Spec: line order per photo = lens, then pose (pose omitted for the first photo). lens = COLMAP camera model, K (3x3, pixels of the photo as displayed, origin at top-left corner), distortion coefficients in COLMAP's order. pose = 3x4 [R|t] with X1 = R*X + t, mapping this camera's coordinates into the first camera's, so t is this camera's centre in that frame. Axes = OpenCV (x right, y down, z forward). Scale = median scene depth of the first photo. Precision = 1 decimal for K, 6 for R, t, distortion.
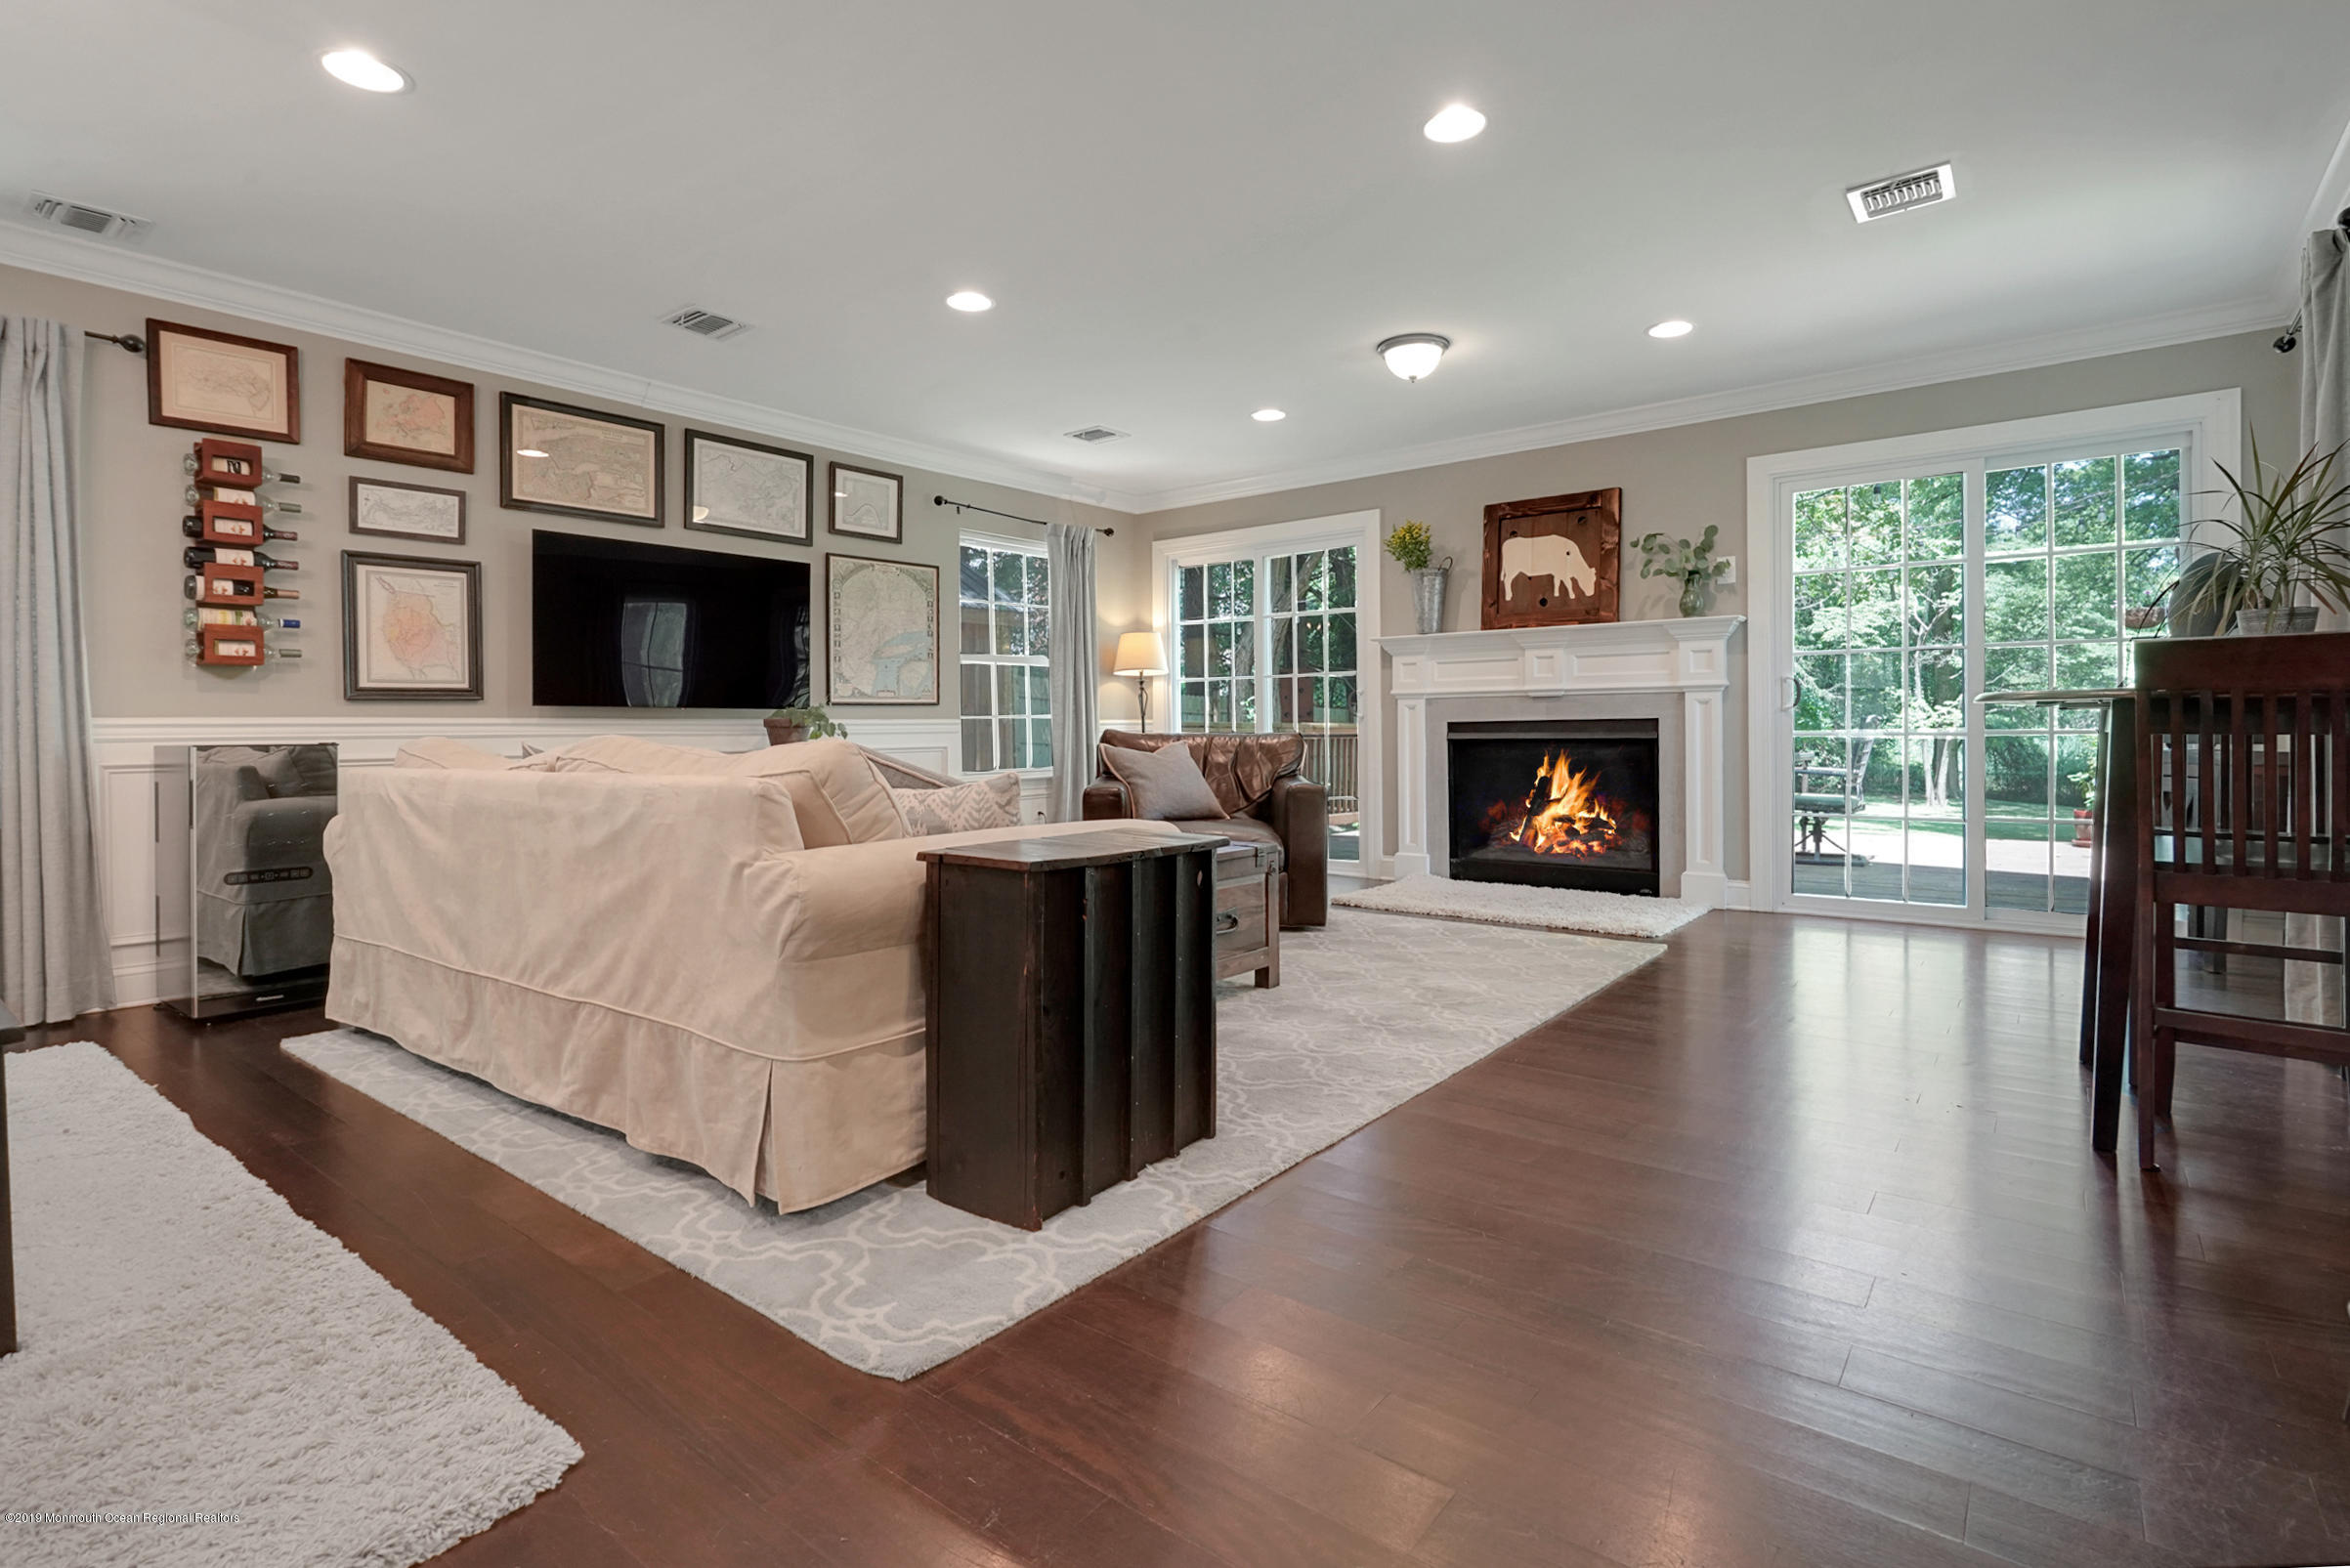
lens RADIAL K [[1130.2, 0, 1198.4], [0, 1130.2, 730.7], [0, 0, 1]] dist [-0.015183, 0.008959]
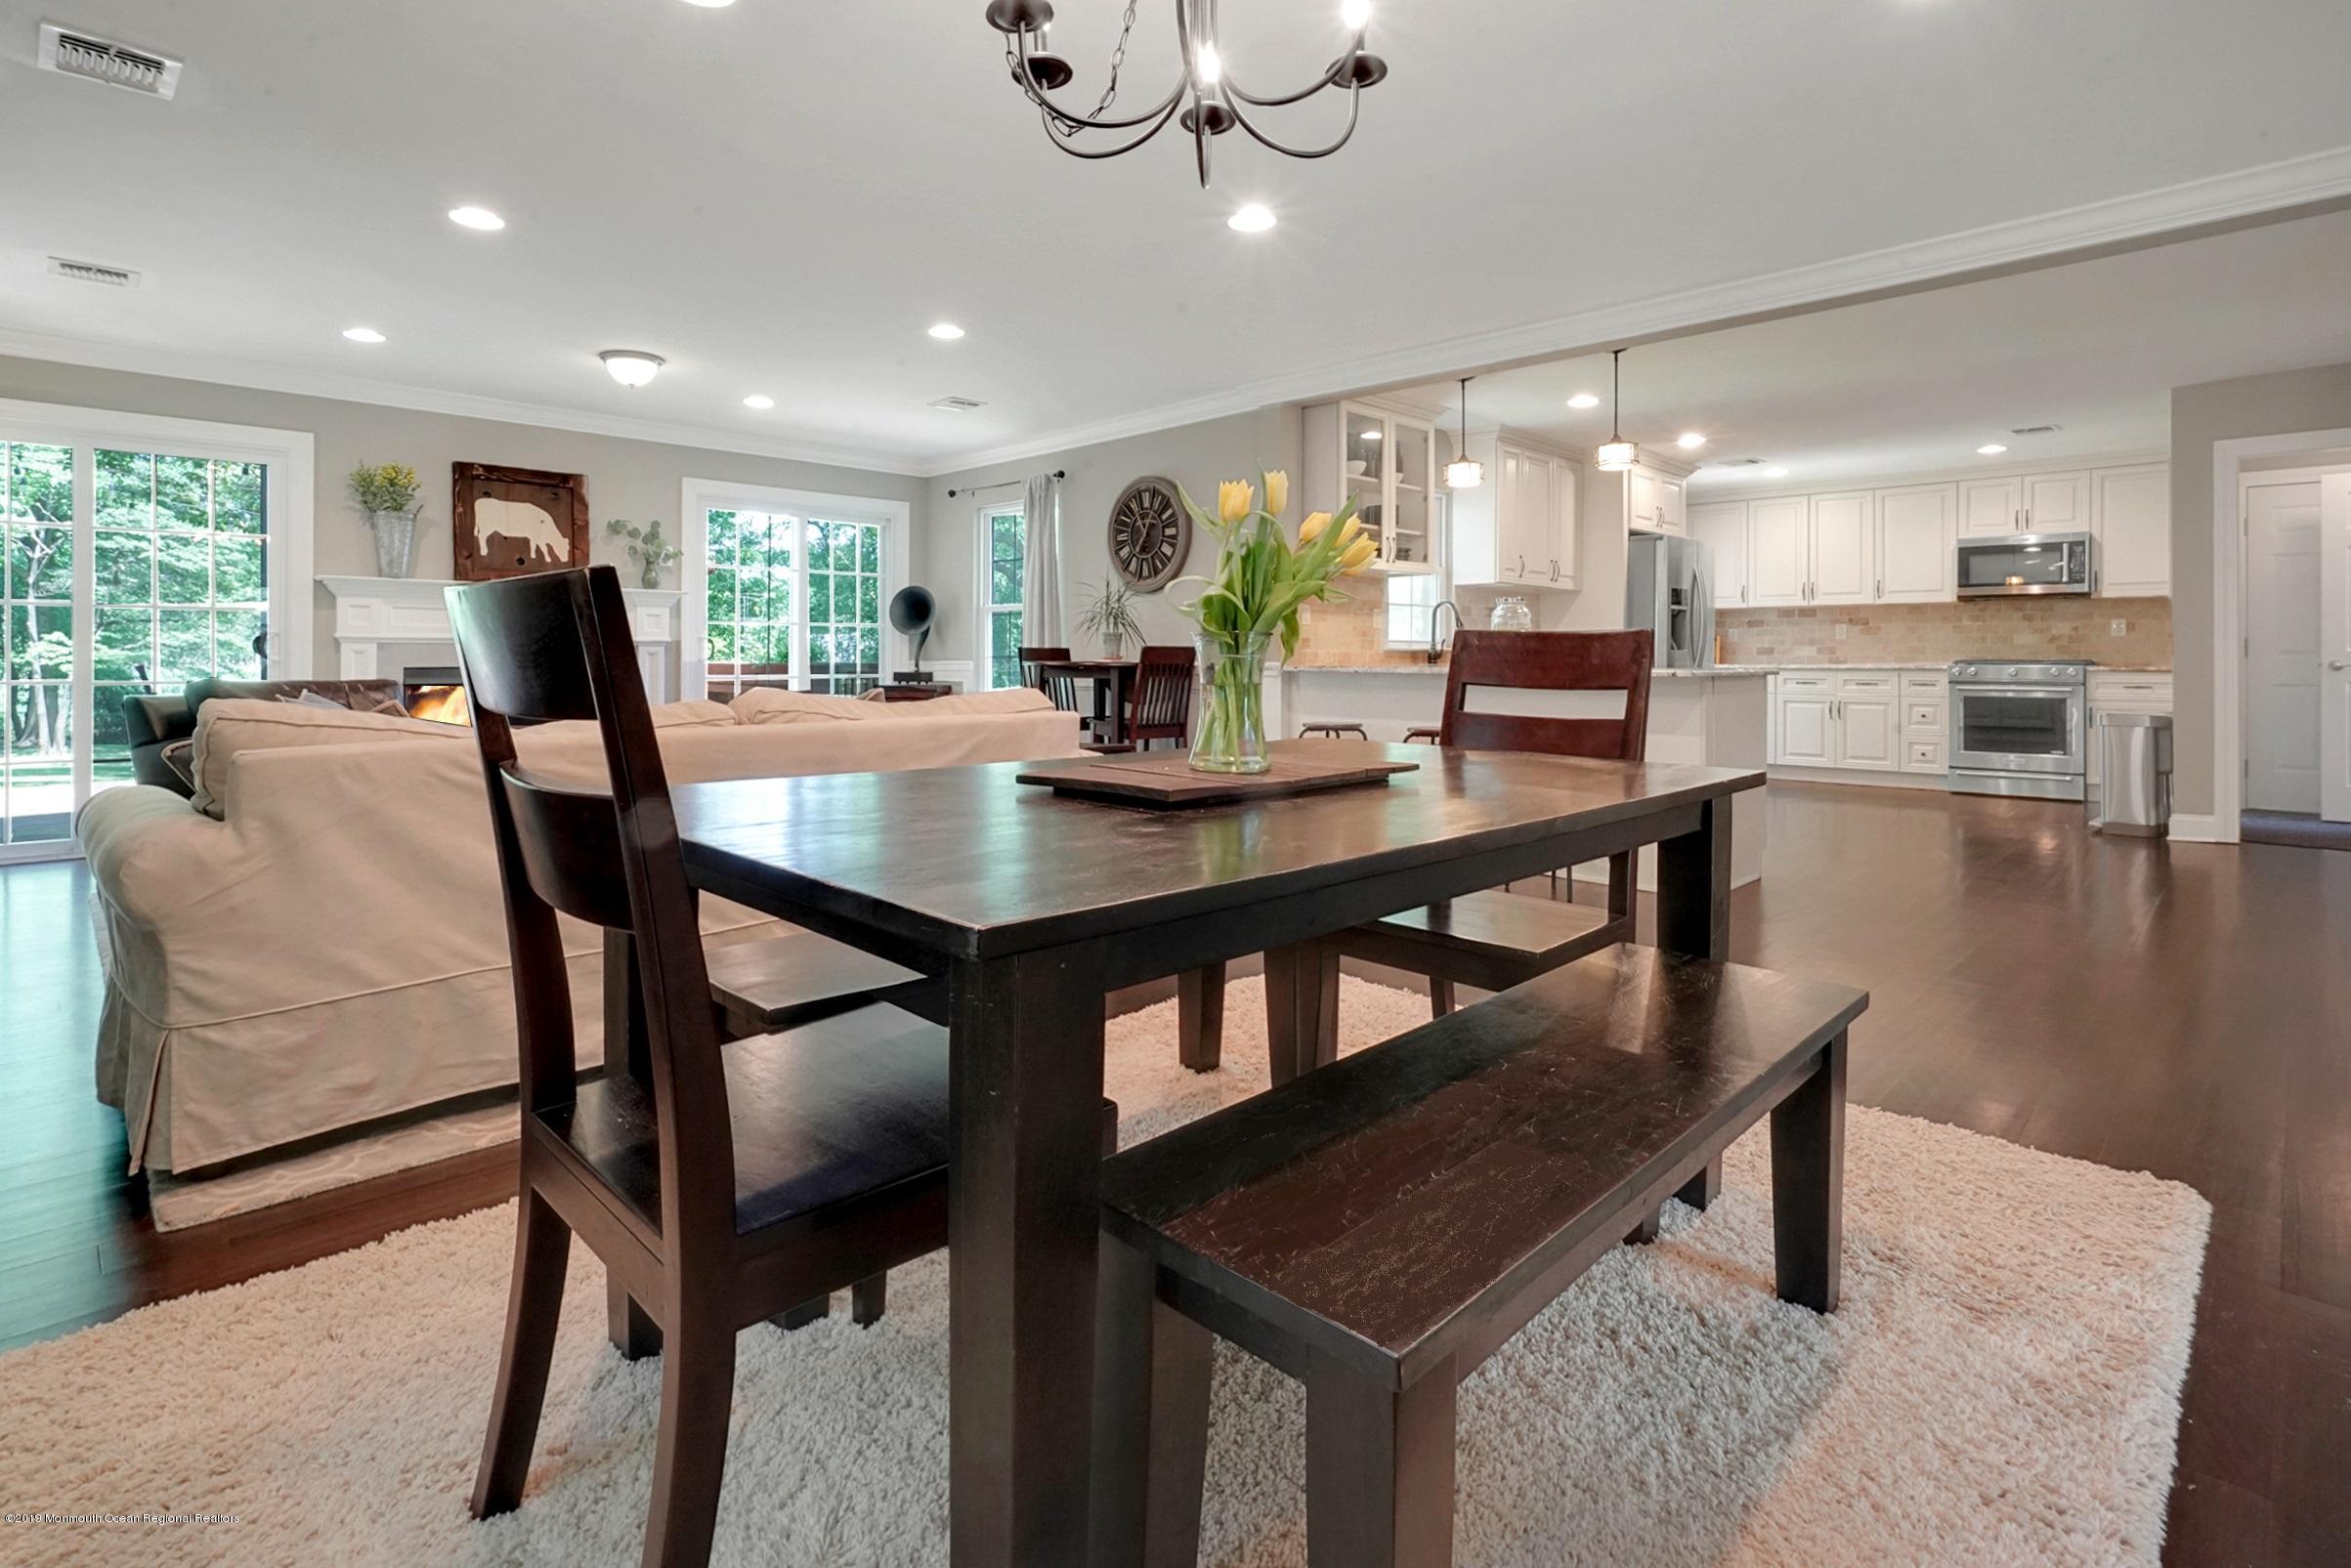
lens RADIAL K [[1142.7, 0, 1137.0], [0, 1142.7, 658.9], [0, 0, 1]] dist [-0.002072, 0.000214]
pose [[0.138088, 0.009393, 0.990375, -0.839346], [-0.002154, 0.999956, -0.009184, -0.008368], [-0.990418, -0.000865, 0.138102, 0.263171]]
